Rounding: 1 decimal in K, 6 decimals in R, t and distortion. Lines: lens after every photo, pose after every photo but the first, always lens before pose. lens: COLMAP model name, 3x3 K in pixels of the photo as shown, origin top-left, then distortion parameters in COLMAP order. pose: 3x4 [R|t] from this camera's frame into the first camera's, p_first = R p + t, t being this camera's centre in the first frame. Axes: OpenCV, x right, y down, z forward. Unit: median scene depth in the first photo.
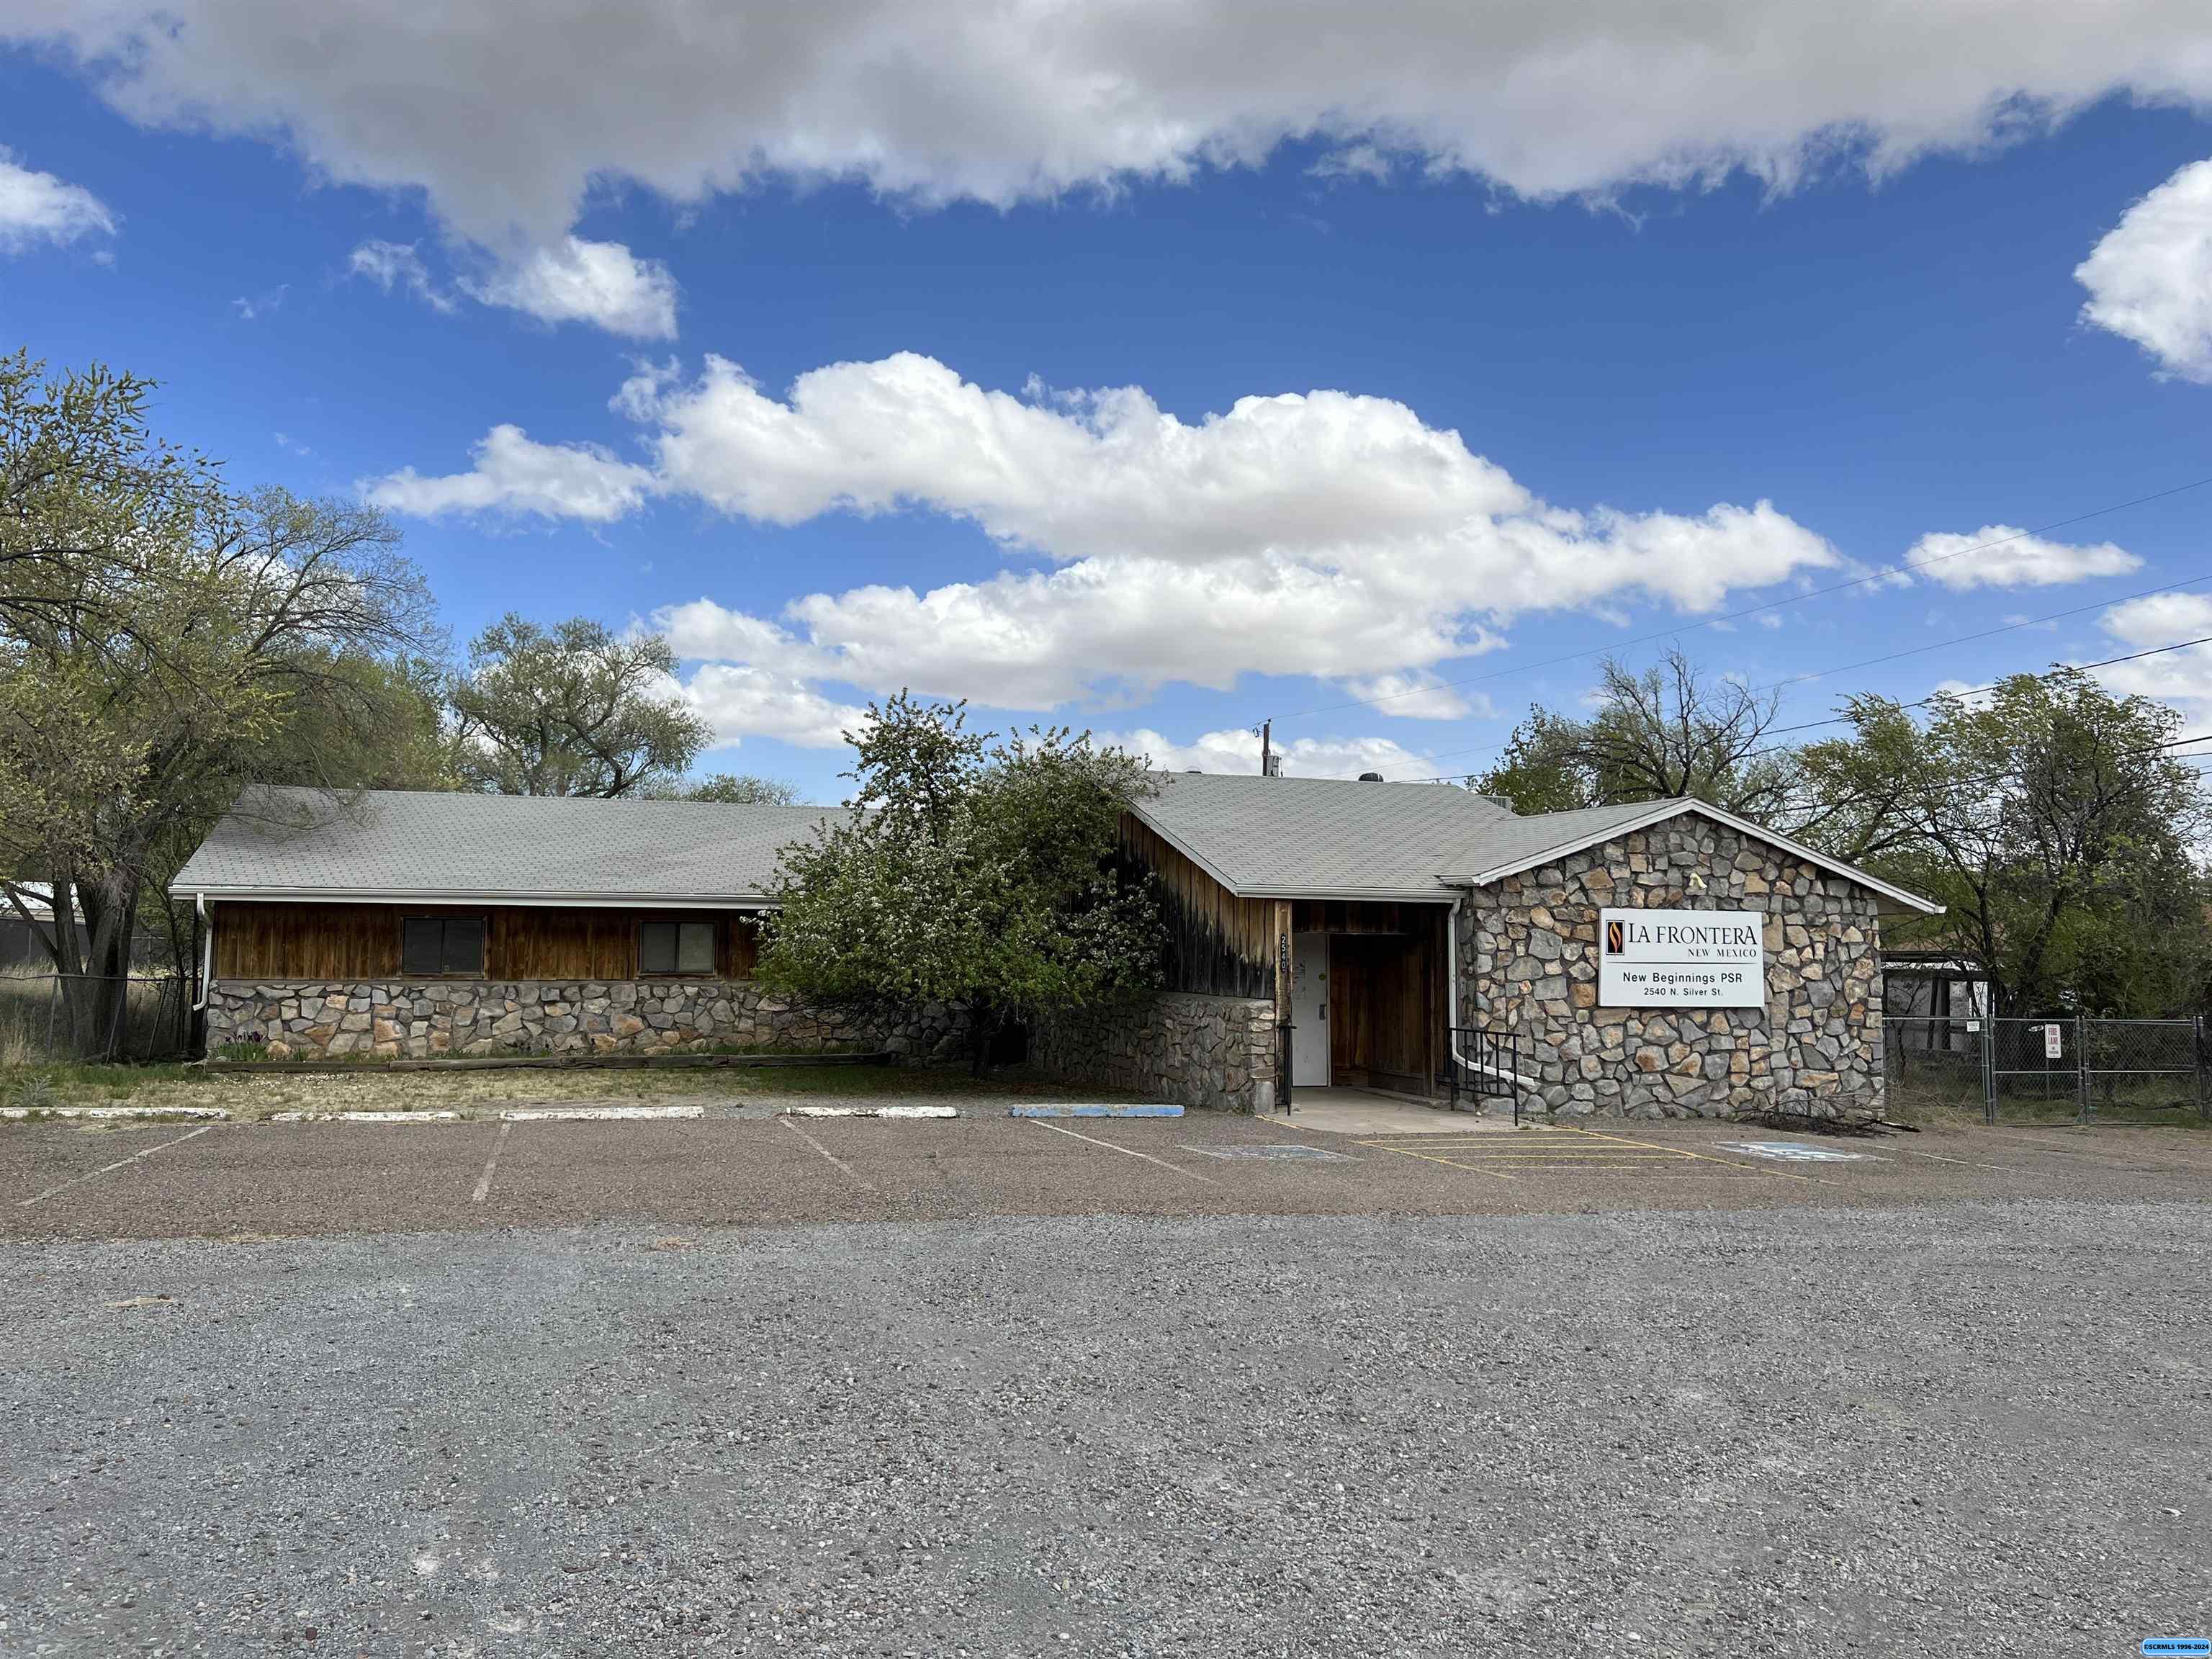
lens RADIAL K [[1691.8, 0, 1106.0], [0, 1691.8, 829.5], [0, 0, 1]] dist [0.043270, -0.002951]
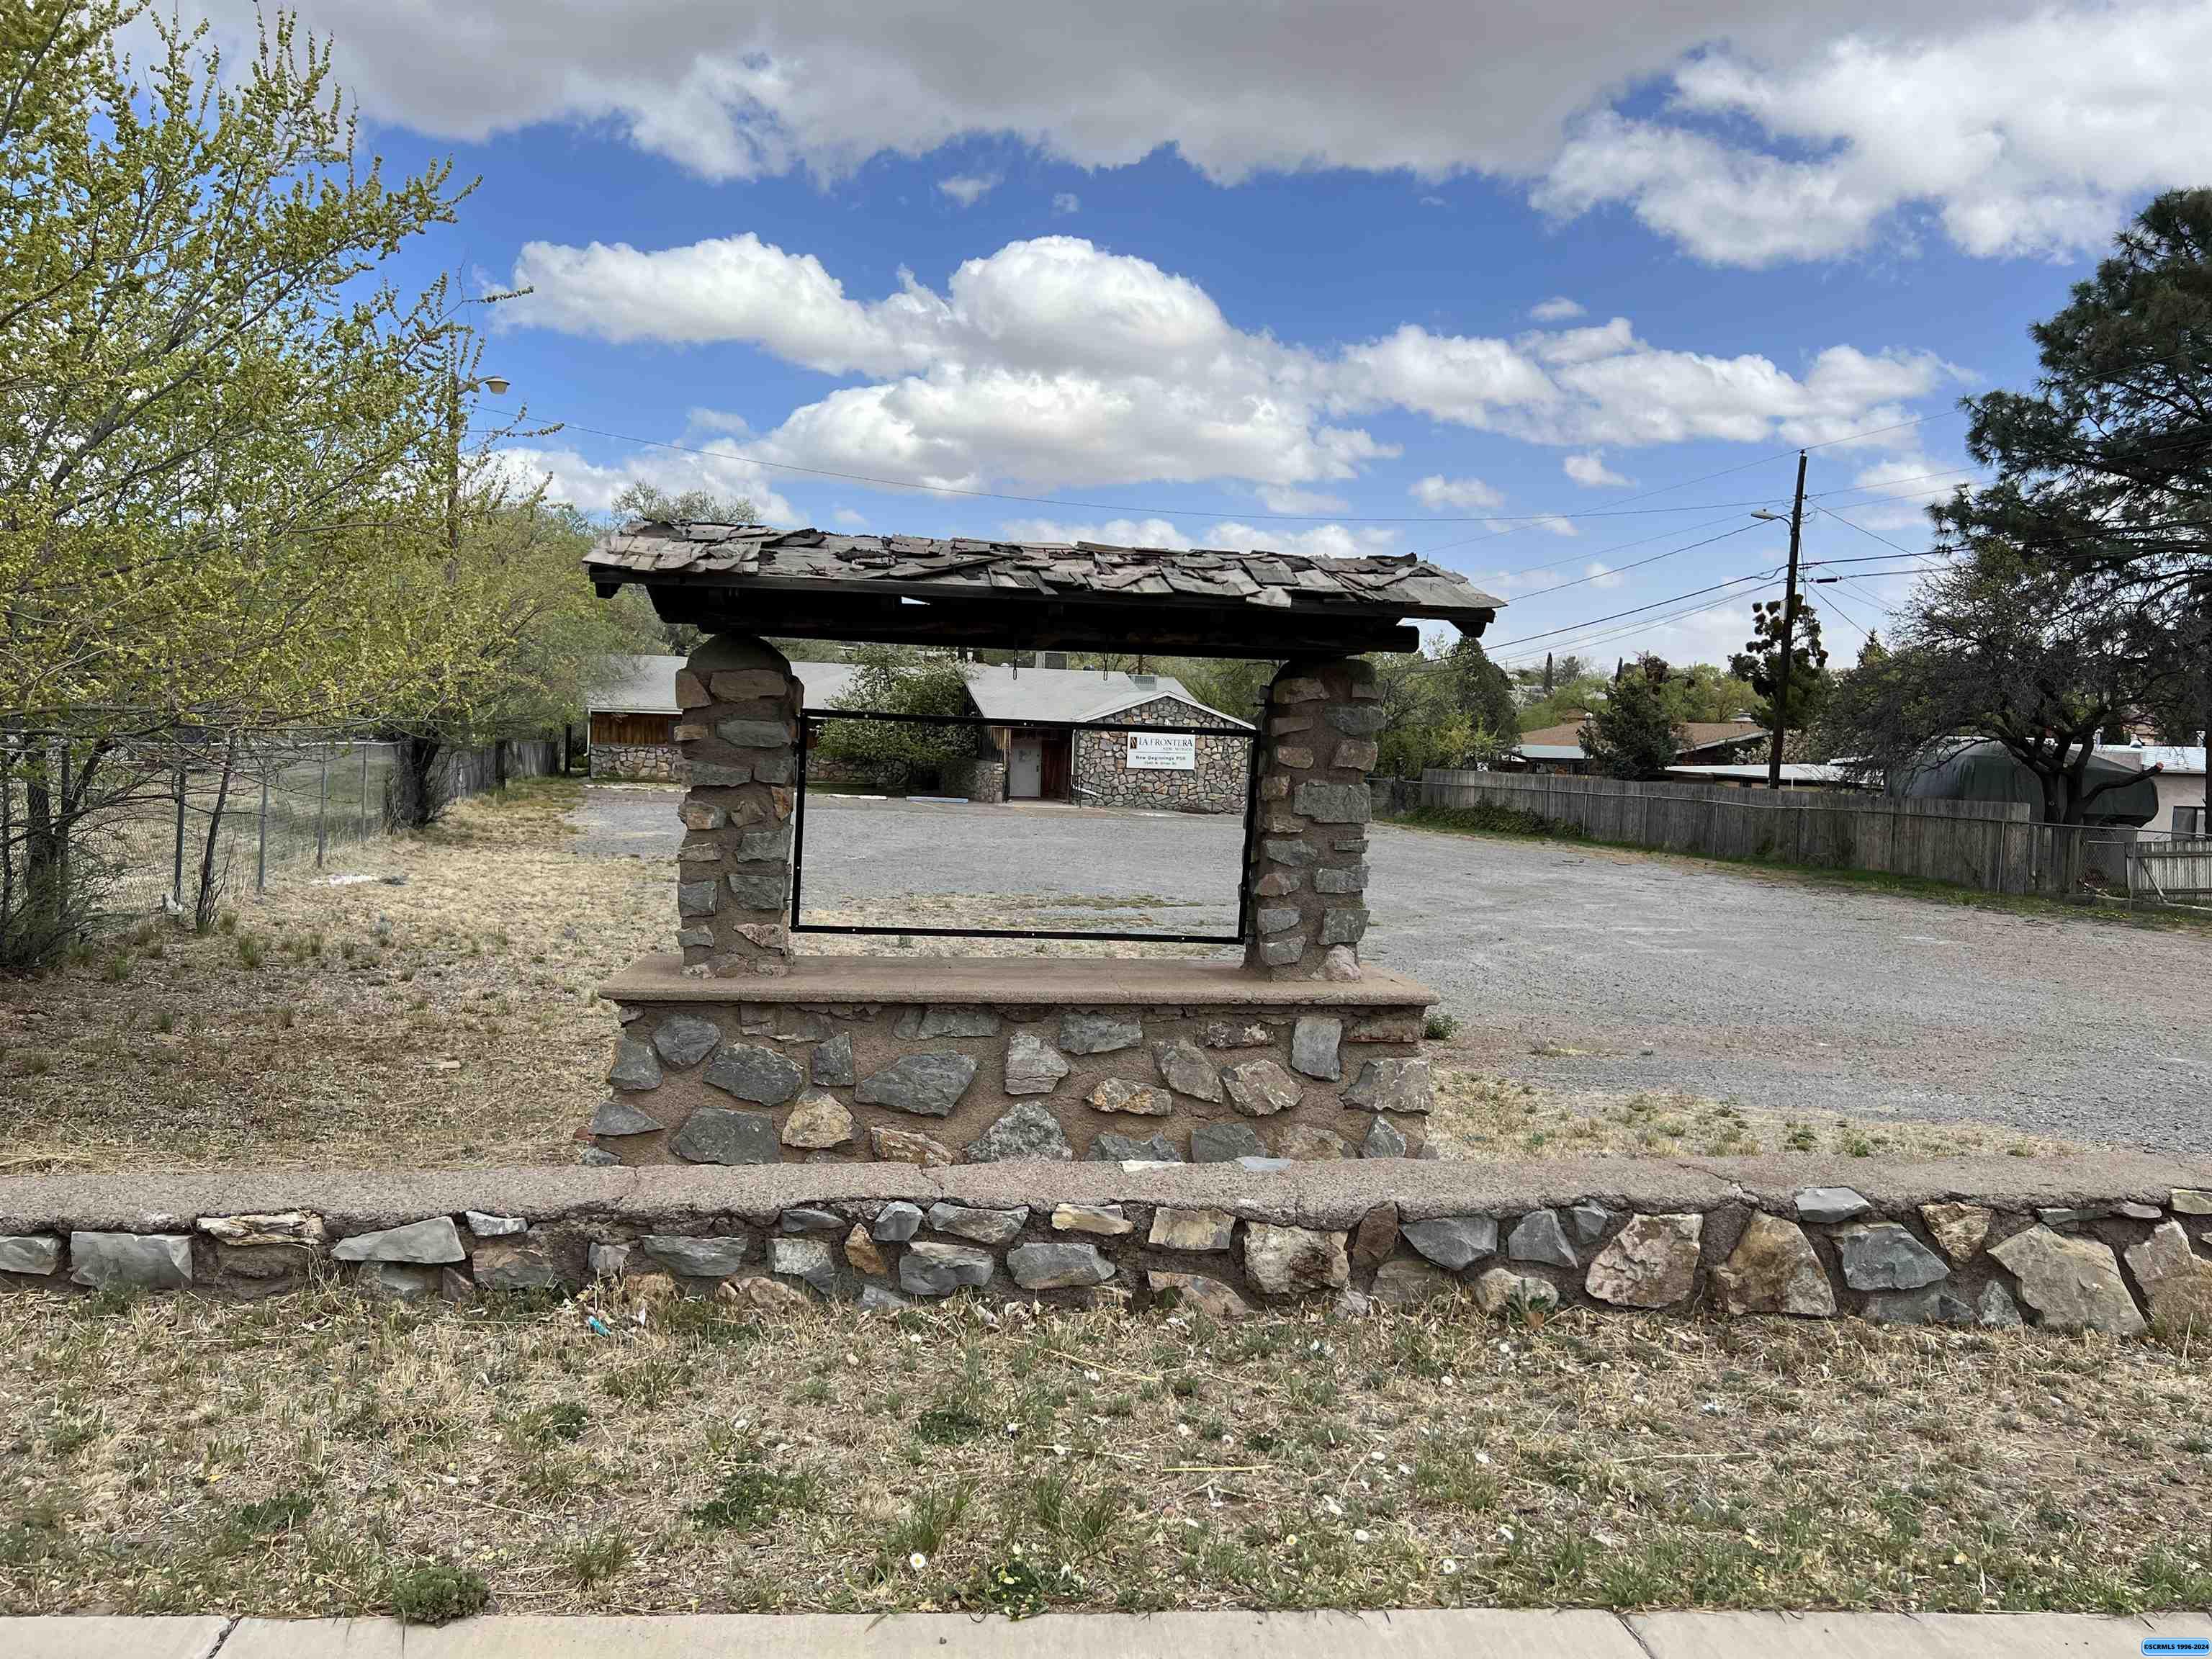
lens RADIAL K [[1845.3, 0, 1106.0], [0, 1845.3, 829.5], [0, 0, 1]] dist [0.213244, -0.003819]
pose [[0.998999, 0.023926, -0.037790, 0.354027], [-0.018674, 0.990849, 0.133680, -0.186794], [0.040642, -0.132841, 0.990304, -1.883910]]
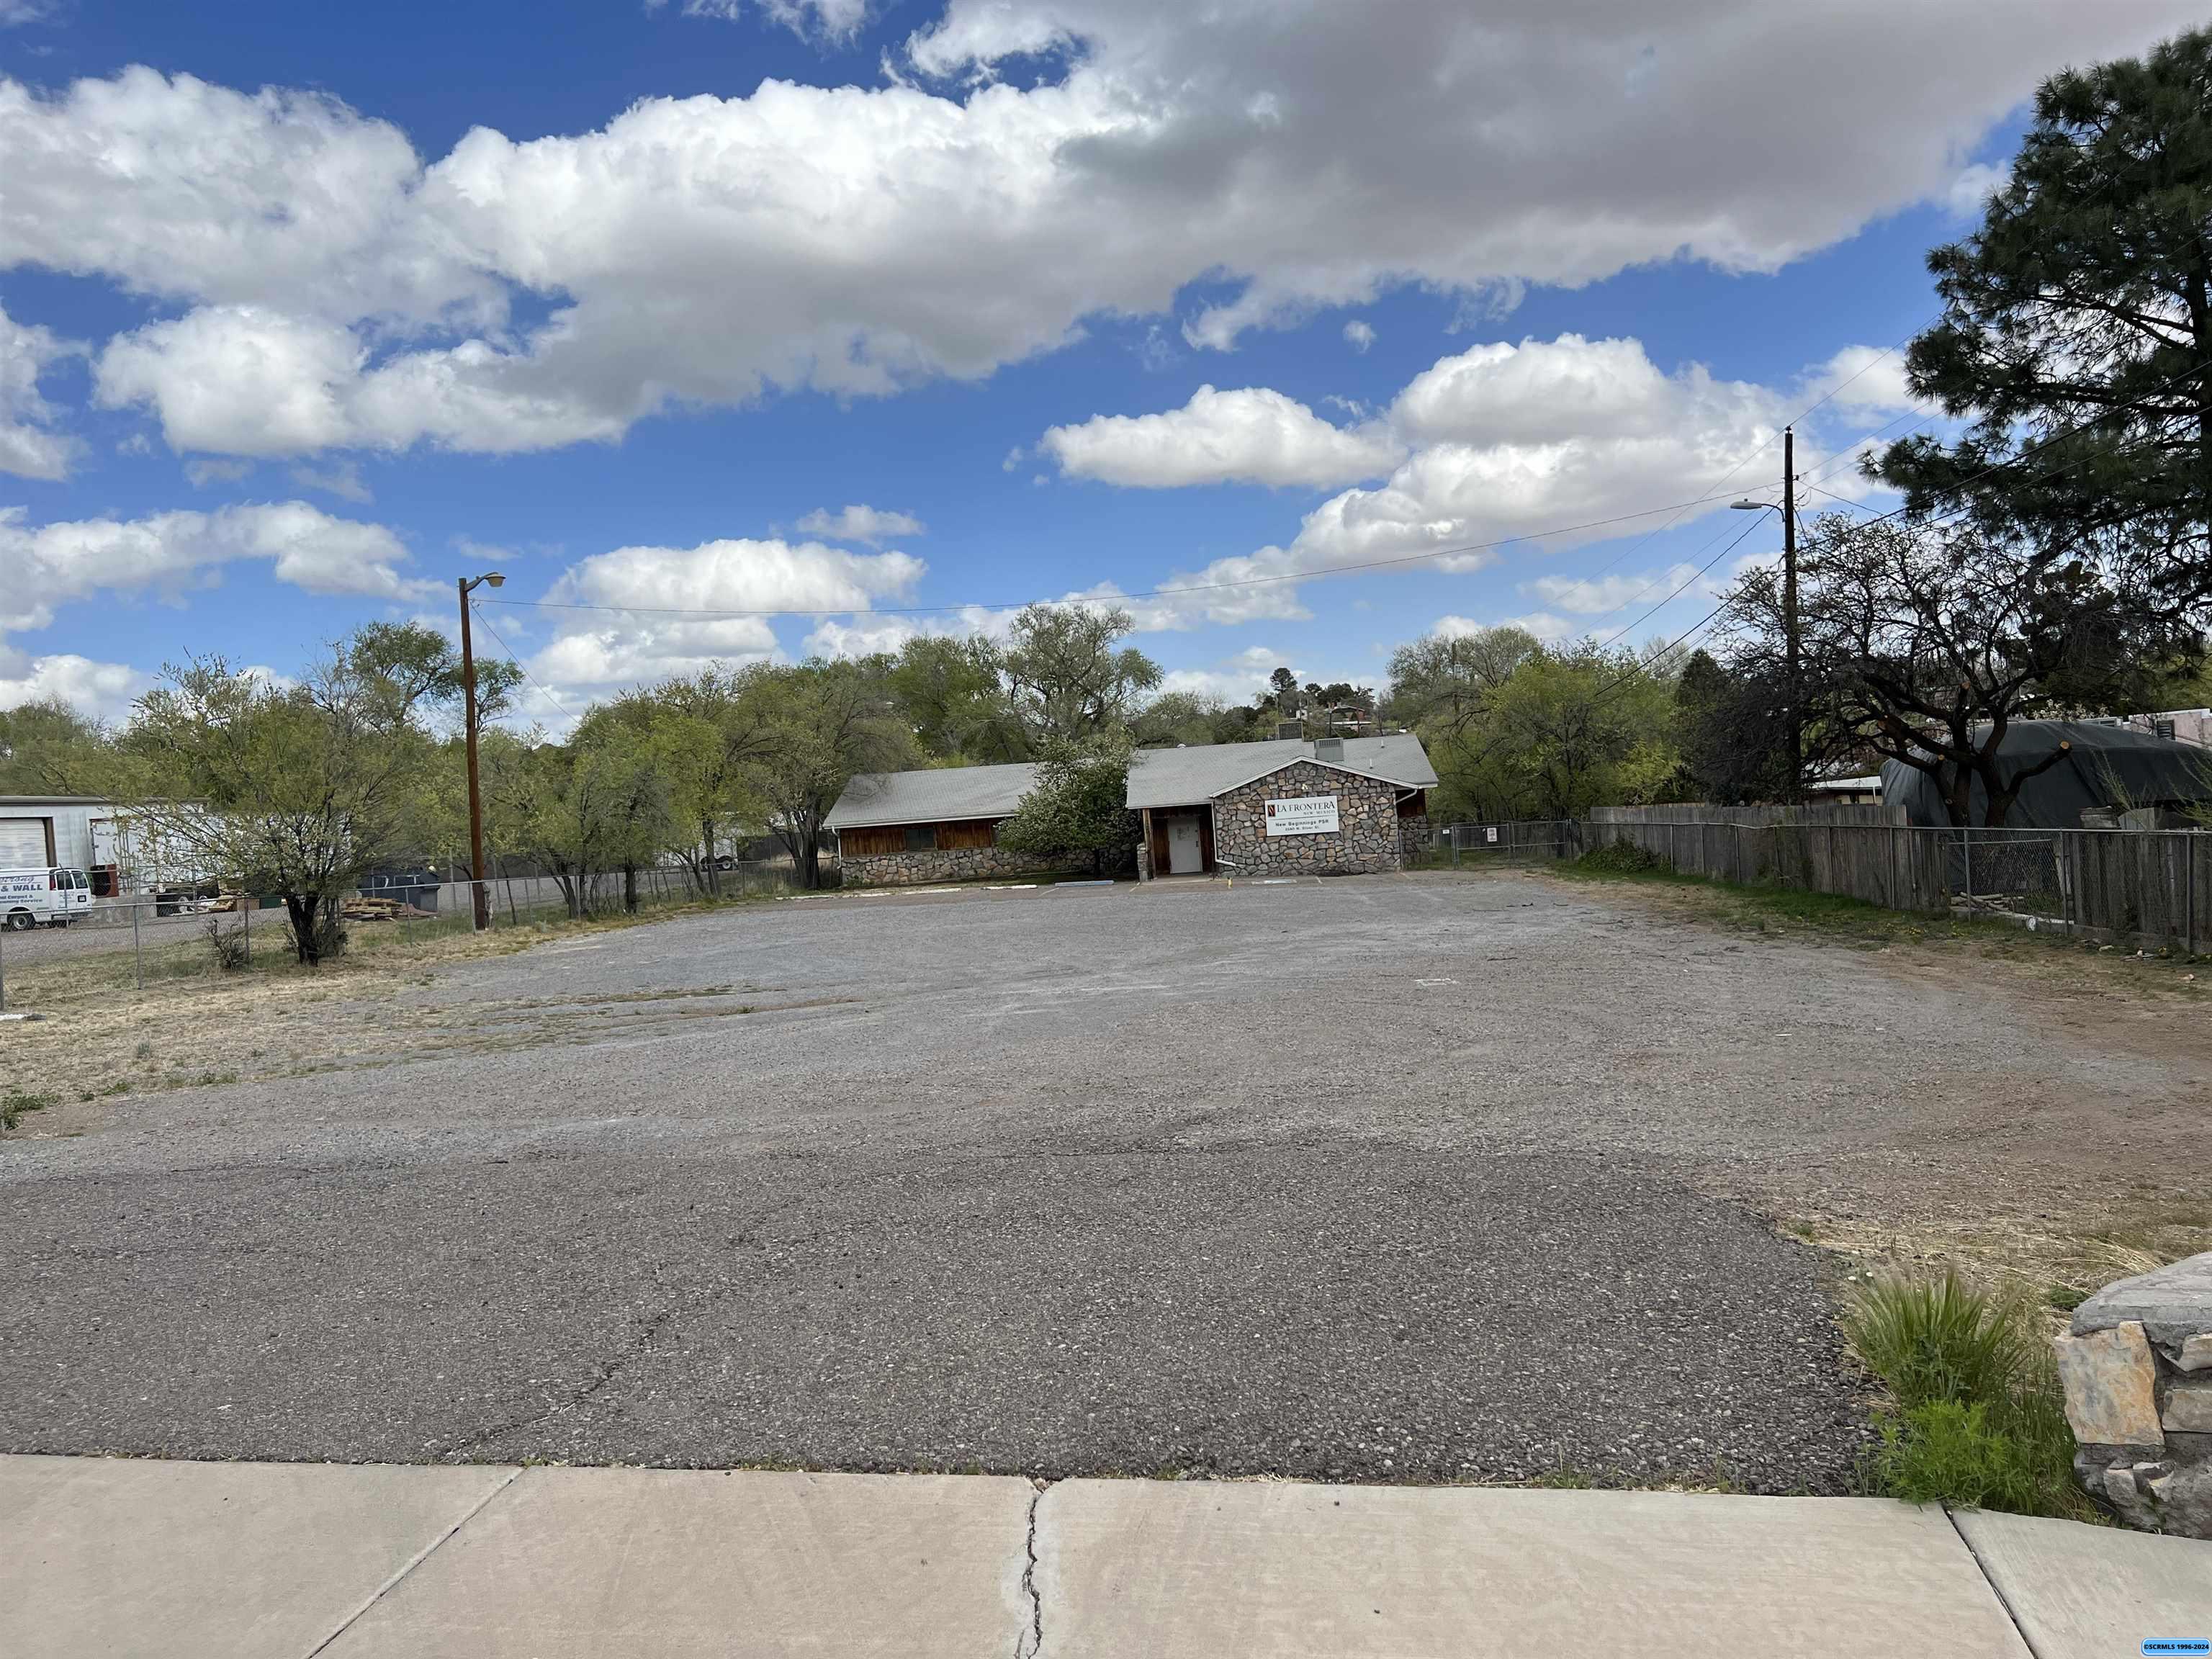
lens RADIAL K [[1691.8, 0, 1106.0], [0, 1691.8, 829.5], [0, 0, 1]] dist [0.043270, -0.002951]
pose [[0.925209, -0.069263, -0.373084, 1.019006], [0.105675, 0.991335, 0.078022, -0.140947], [0.364447, -0.111612, 0.924511, -1.550134]]
